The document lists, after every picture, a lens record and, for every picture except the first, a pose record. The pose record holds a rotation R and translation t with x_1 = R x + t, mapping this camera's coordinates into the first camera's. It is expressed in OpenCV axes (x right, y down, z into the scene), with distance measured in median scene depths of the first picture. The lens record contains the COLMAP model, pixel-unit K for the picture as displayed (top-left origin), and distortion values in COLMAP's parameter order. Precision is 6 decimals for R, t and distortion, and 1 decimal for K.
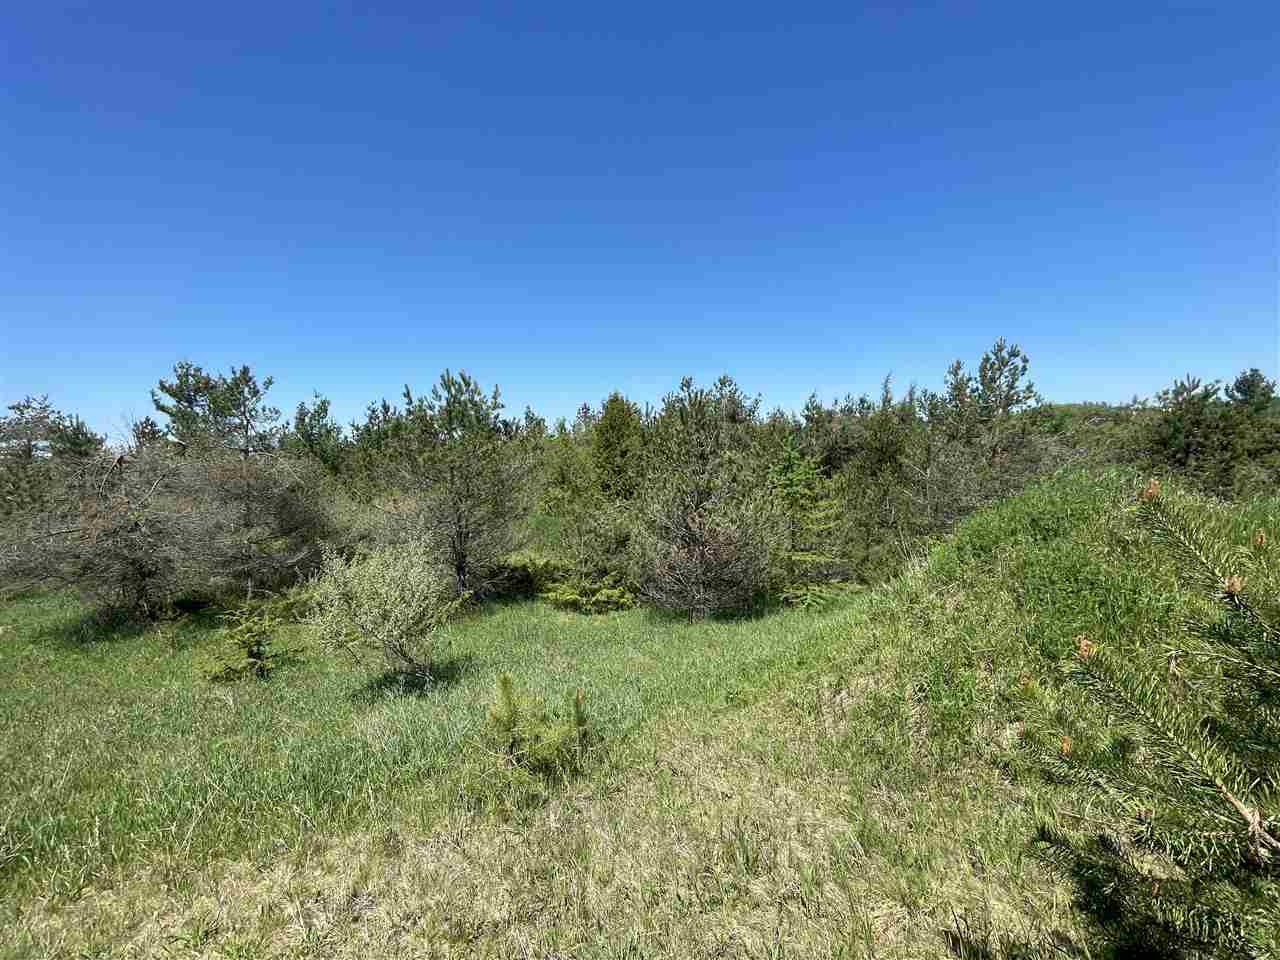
lens RADIAL K [[521.2, 0, 634.8], [0, 521.2, 477.9], [0, 0, 1]] dist [-0.001121, -0.000276]
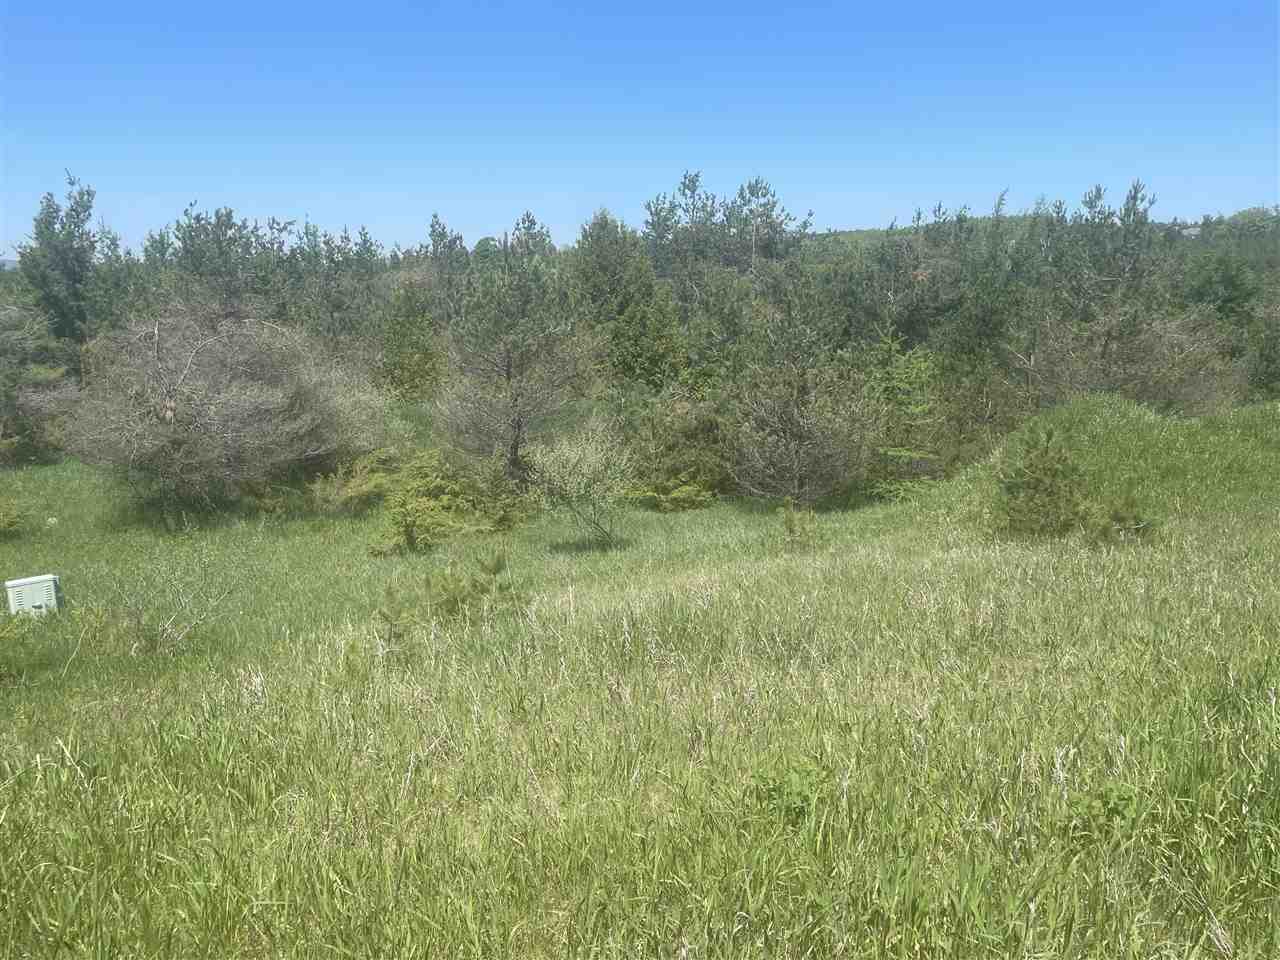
lens RADIAL K [[977.4, 0, 643.6], [0, 977.4, 470.1], [0, 0, 1]] dist [0.025067, -0.001488]
pose [[0.993124, 0.008350, 0.116773, -0.357309], [-0.026015, 0.988254, 0.150588, -0.078821], [-0.114144, -0.152590, 0.981676, -0.743587]]
